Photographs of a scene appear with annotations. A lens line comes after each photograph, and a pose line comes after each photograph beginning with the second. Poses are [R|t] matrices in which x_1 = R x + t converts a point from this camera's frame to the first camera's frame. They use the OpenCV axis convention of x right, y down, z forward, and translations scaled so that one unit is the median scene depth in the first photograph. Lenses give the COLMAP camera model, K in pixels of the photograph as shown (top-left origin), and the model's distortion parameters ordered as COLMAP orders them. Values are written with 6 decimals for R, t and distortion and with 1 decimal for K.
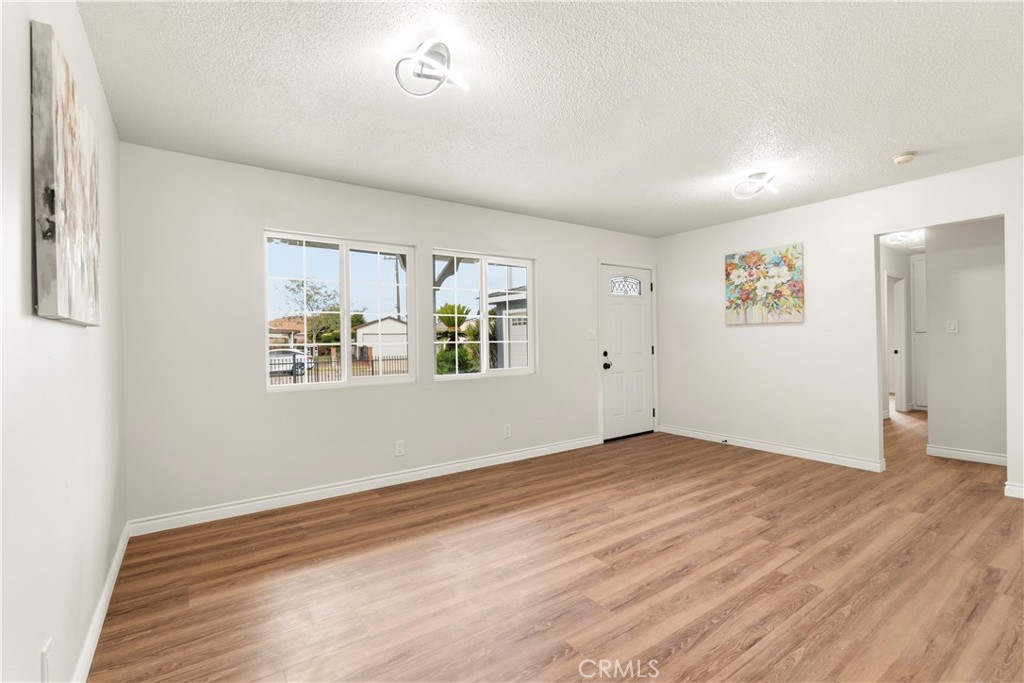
lens RADIAL K [[448.7, 0, 514.6], [0, 448.7, 360.7], [0, 0, 1]] dist [-0.010355, 0.001280]
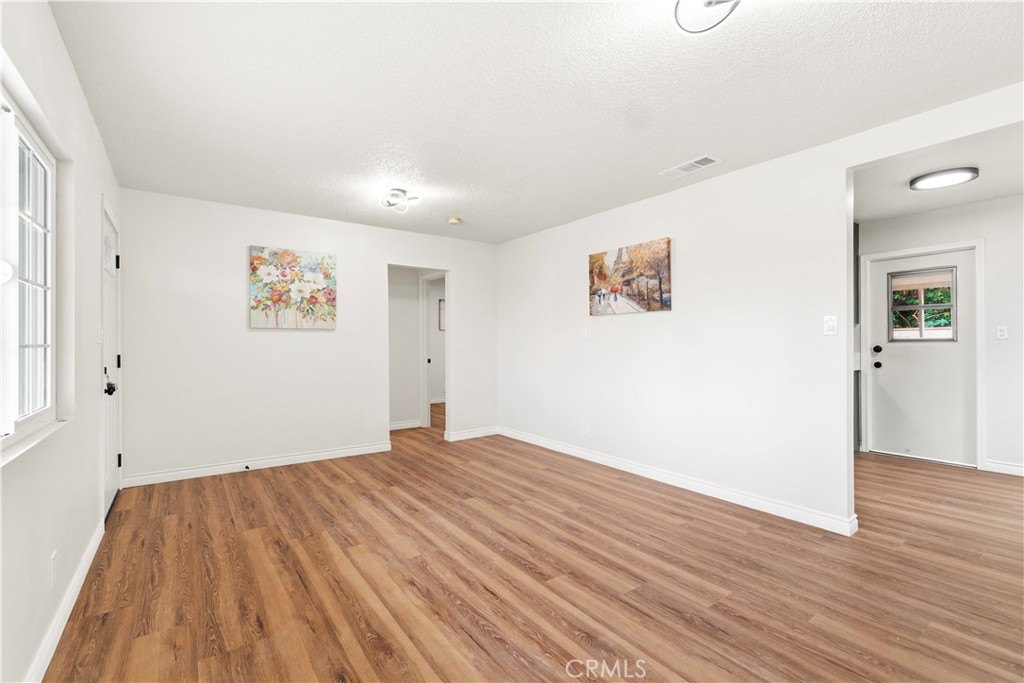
lens RADIAL K [[448.7, 0, 500.5], [0, 448.7, 337.6], [0, 0, 1]] dist [-0.010355, 0.001280]
pose [[0.004616, 0.027944, 0.999599, -0.617008], [0.045350, 0.998575, -0.028125, -0.027081], [-0.998960, 0.045462, 0.003342, 0.887286]]
